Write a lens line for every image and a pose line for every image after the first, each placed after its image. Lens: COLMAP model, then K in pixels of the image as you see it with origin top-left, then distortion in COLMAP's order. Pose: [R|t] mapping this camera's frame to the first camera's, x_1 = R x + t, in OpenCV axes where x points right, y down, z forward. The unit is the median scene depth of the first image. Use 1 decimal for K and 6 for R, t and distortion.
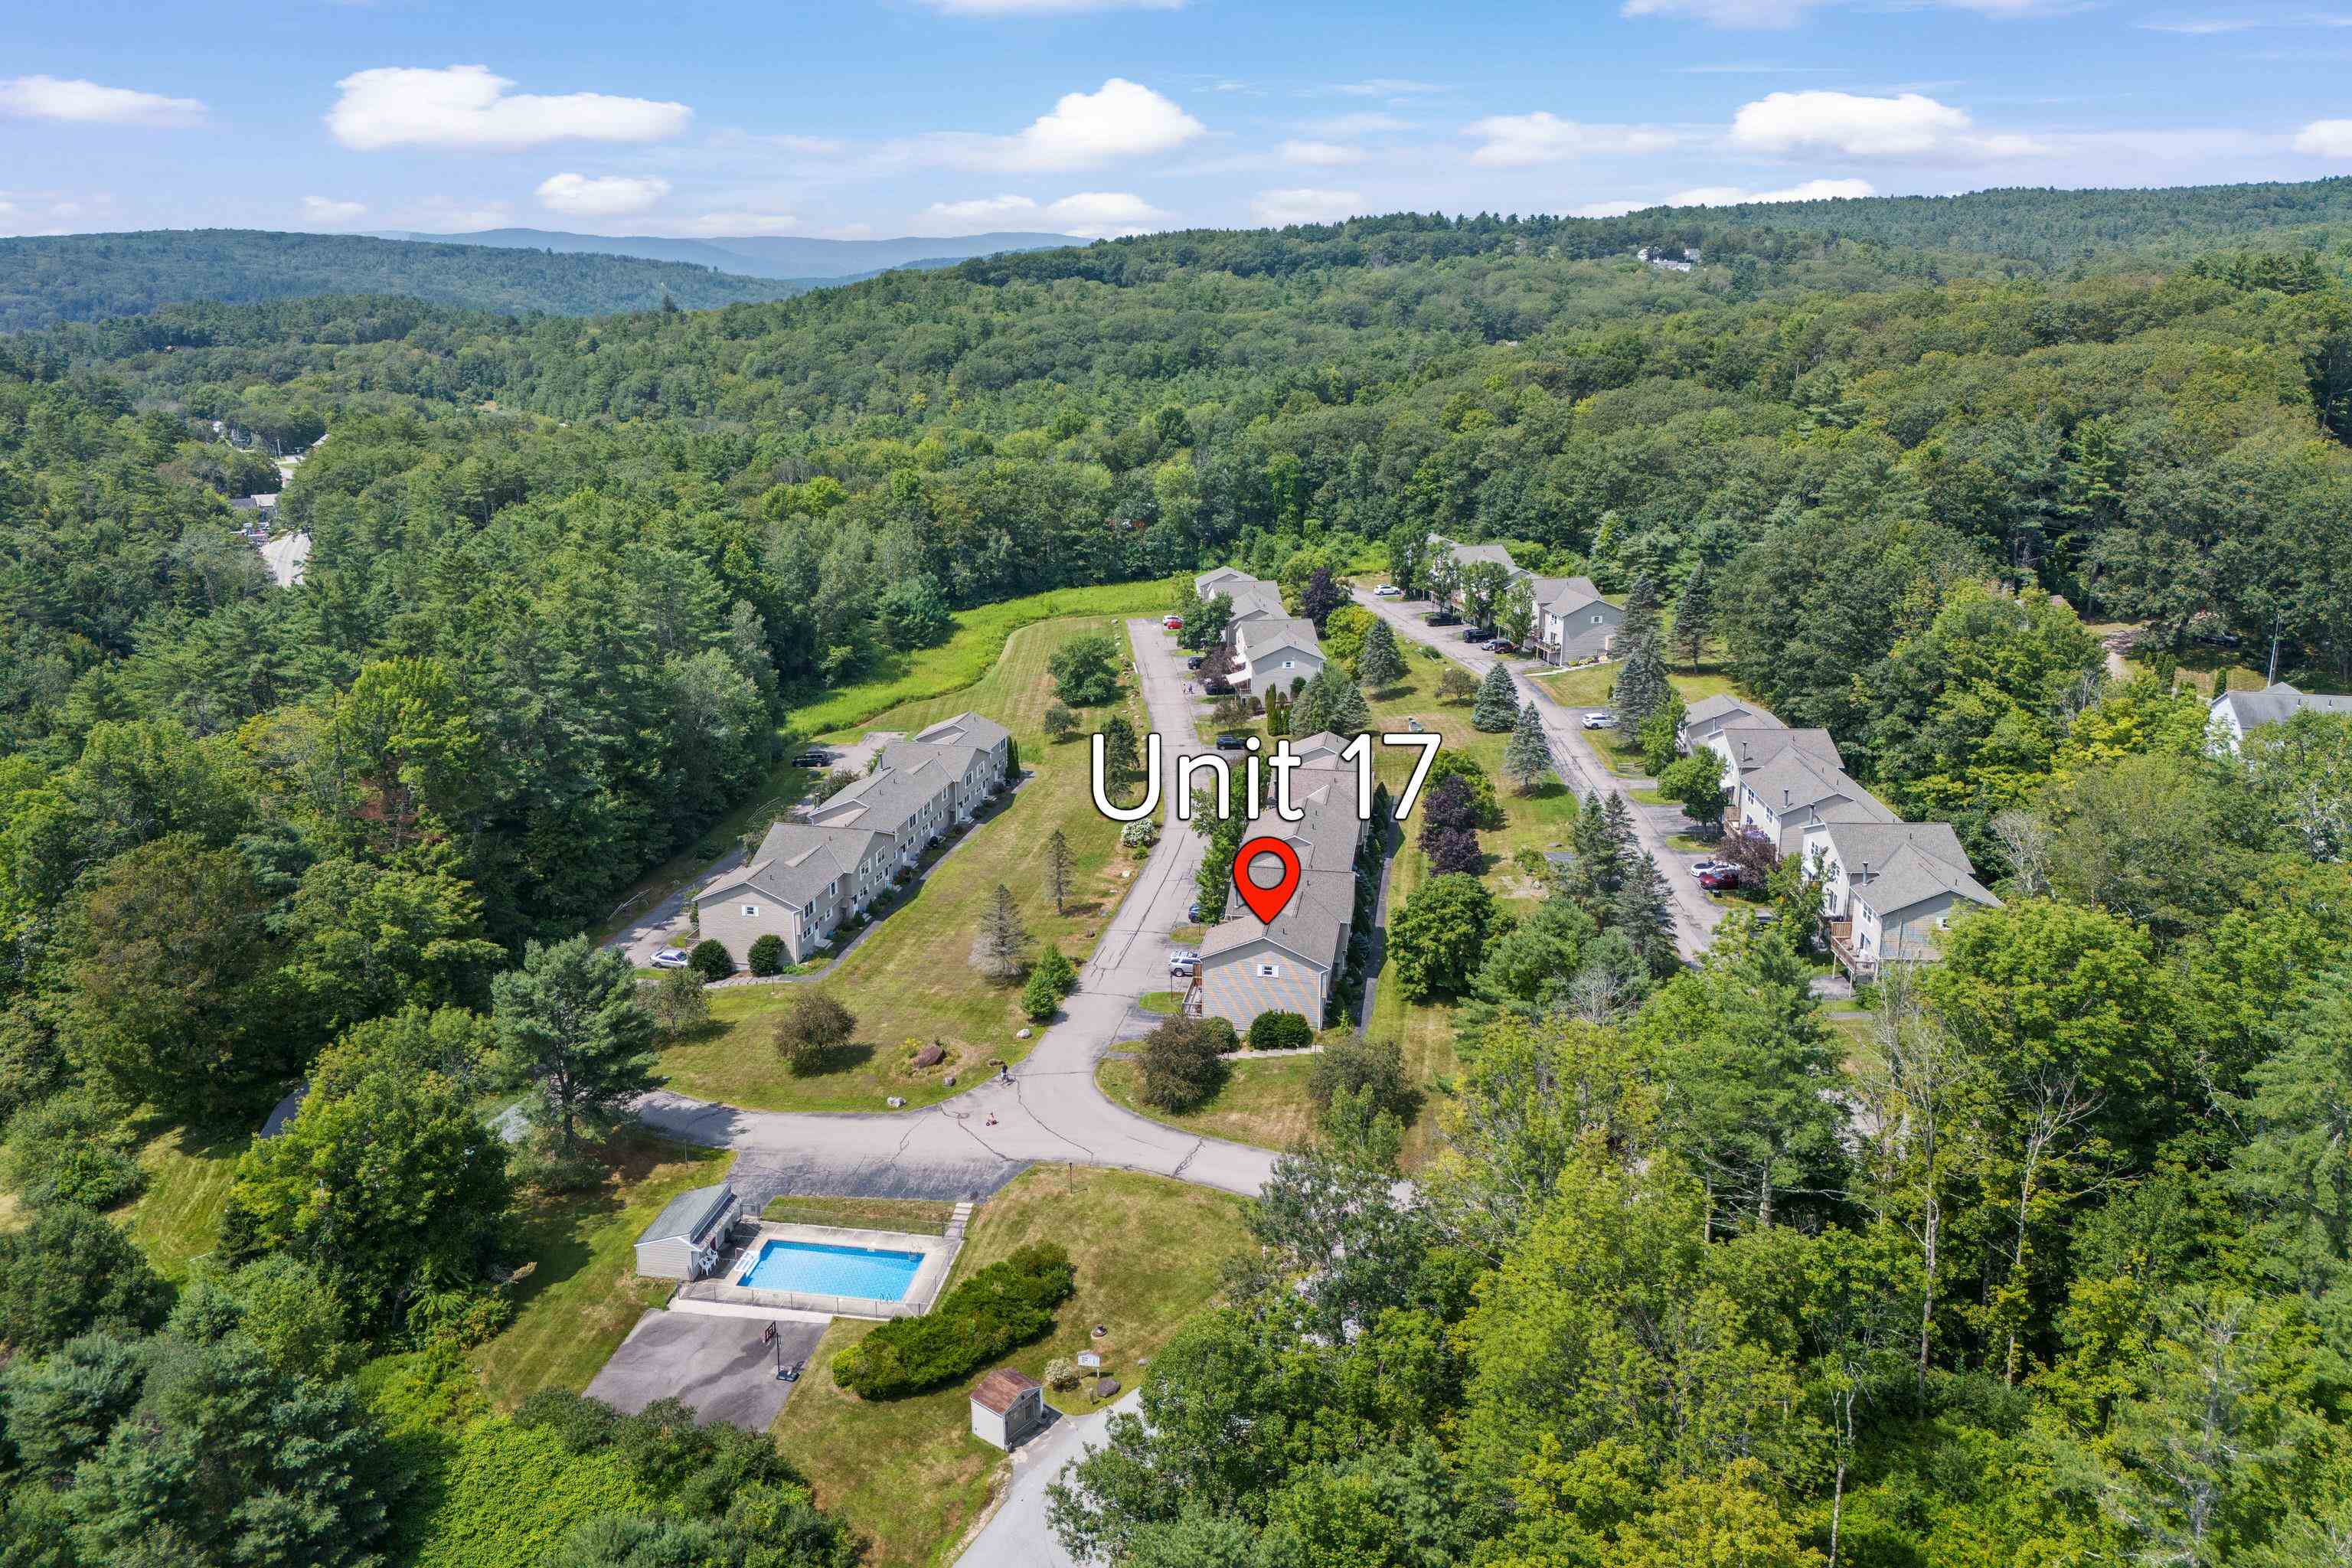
lens RADIAL K [[1707.1, 0, 1176.0], [0, 1707.1, 784.0], [0, 0, 1]] dist [0.061886, -0.061361]
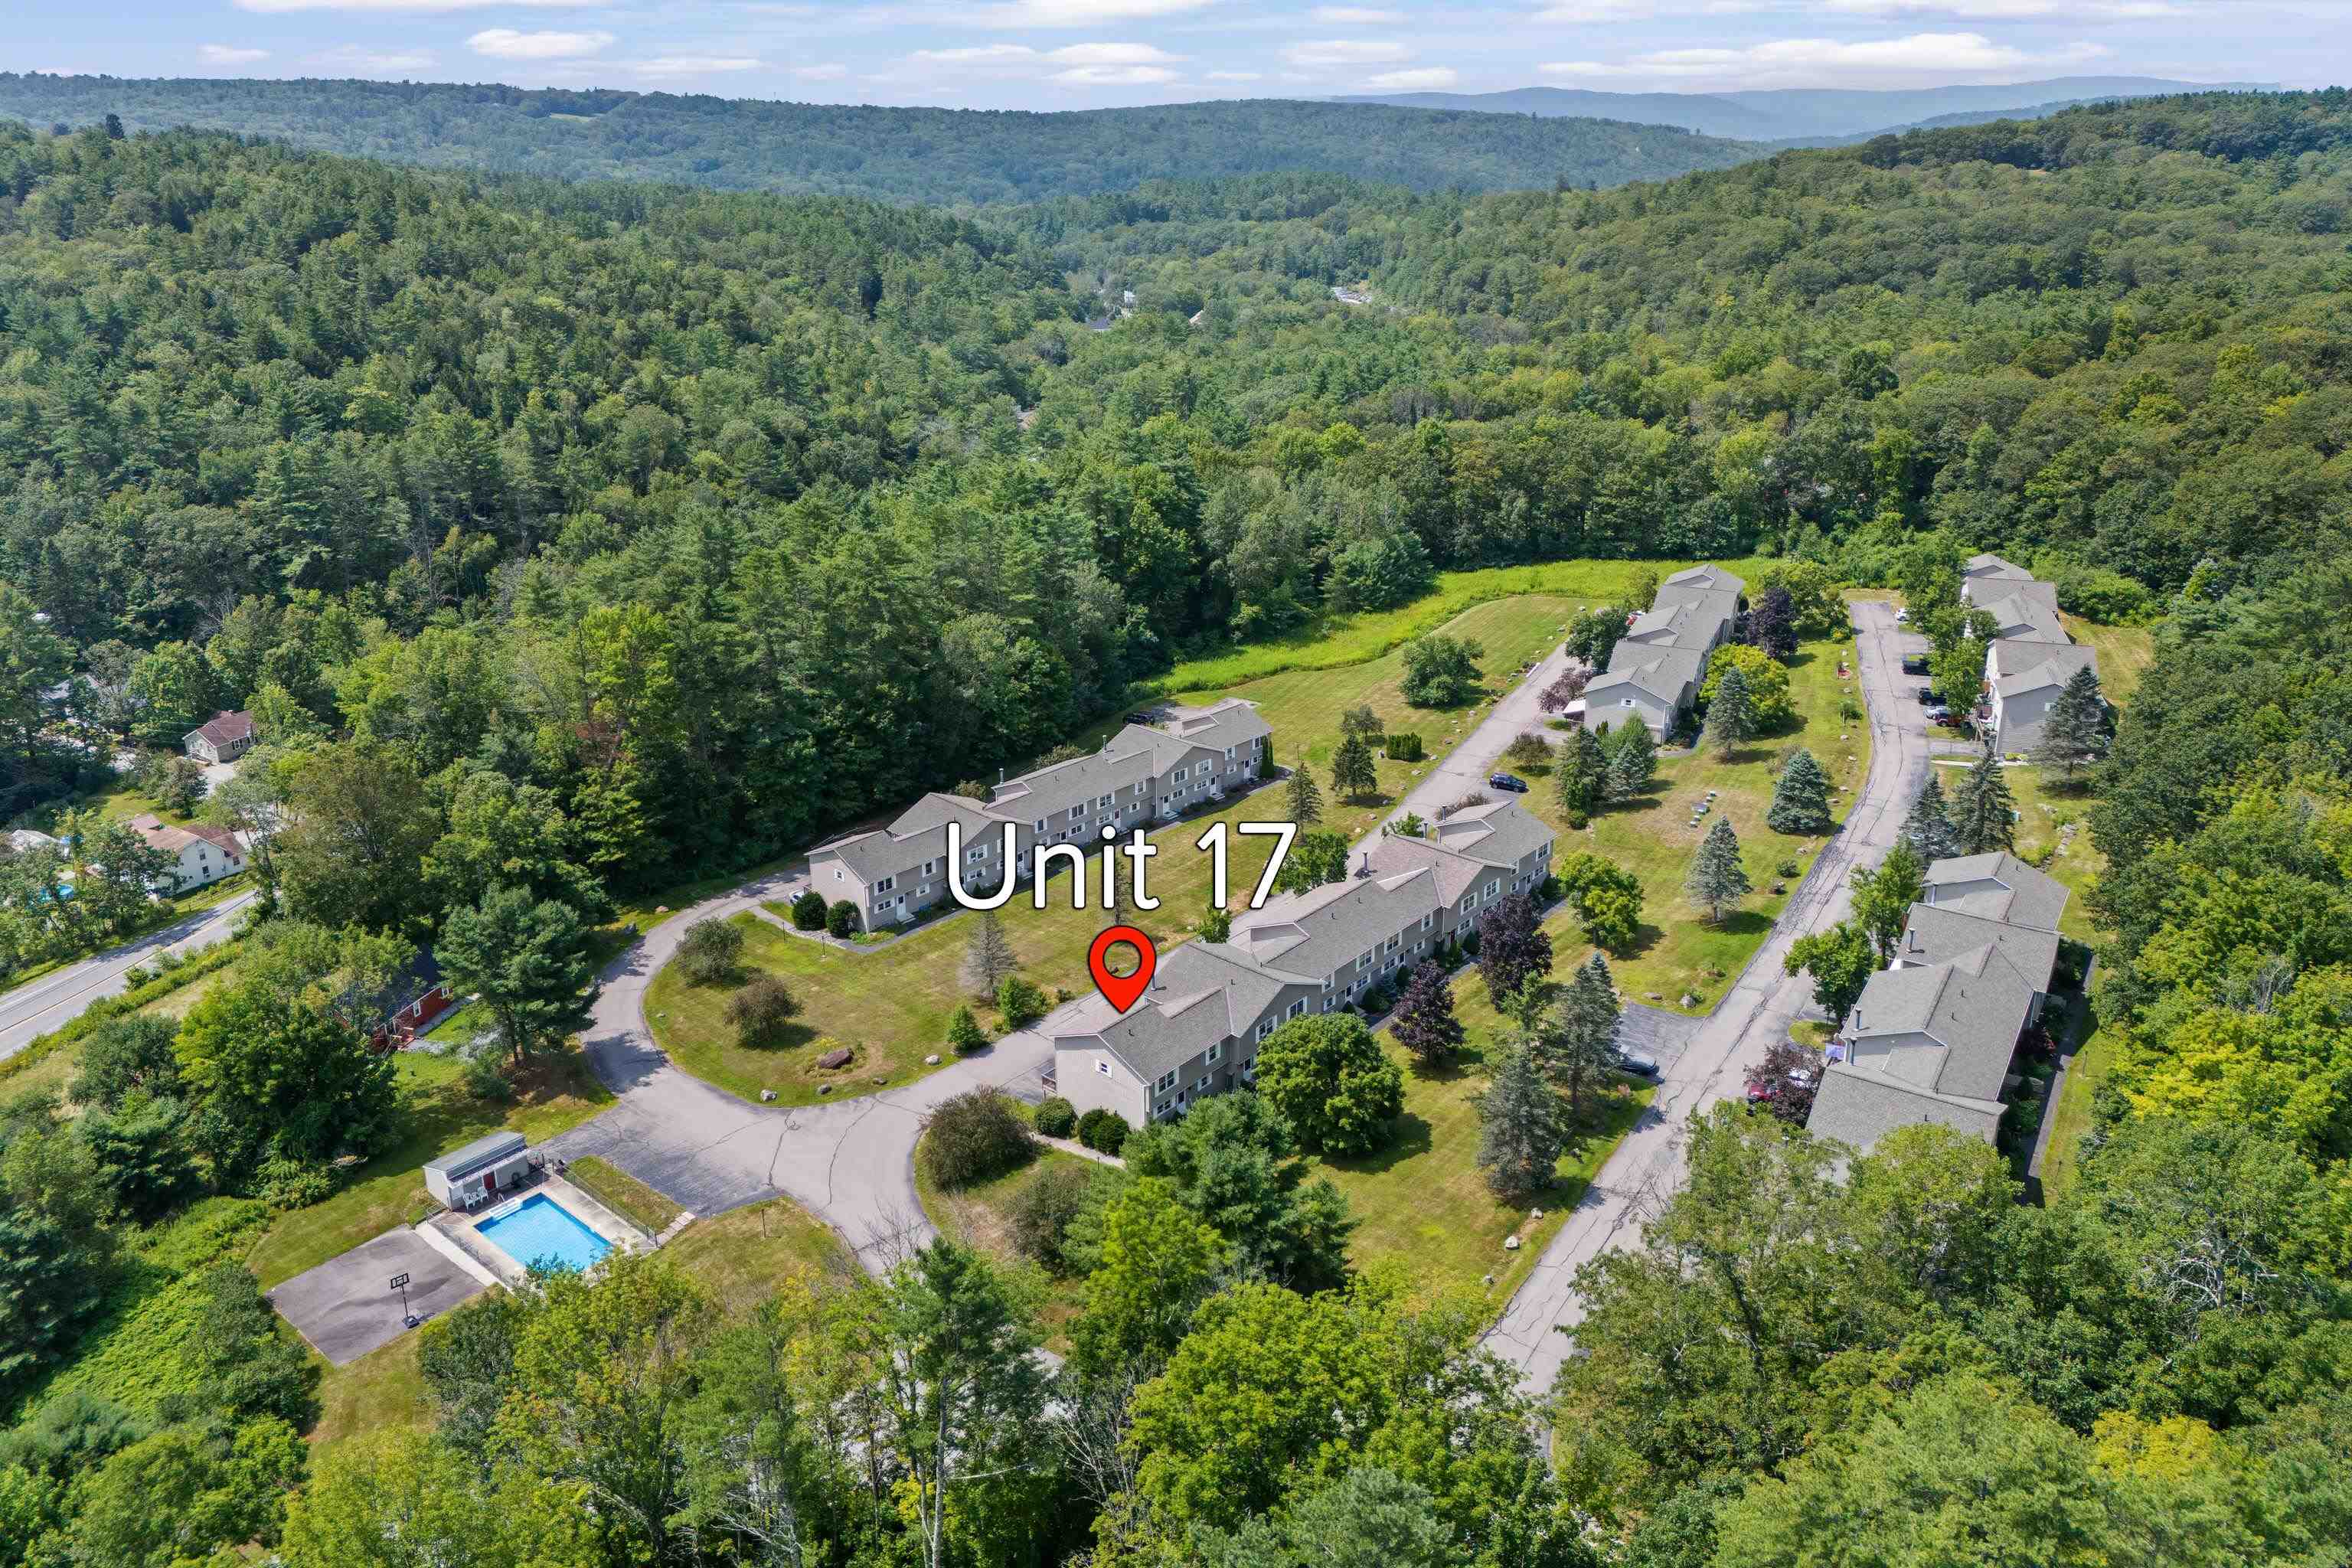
lens RADIAL K [[1683.4, 0, 1176.0], [0, 1683.4, 784.0], [0, 0, 1]] dist [0.088904, -0.103782]
pose [[0.849465, 0.190555, -0.492034, 0.270406], [-0.151040, 0.981305, 0.119280, -0.085928], [0.505565, -0.027007, 0.862366, 0.107454]]
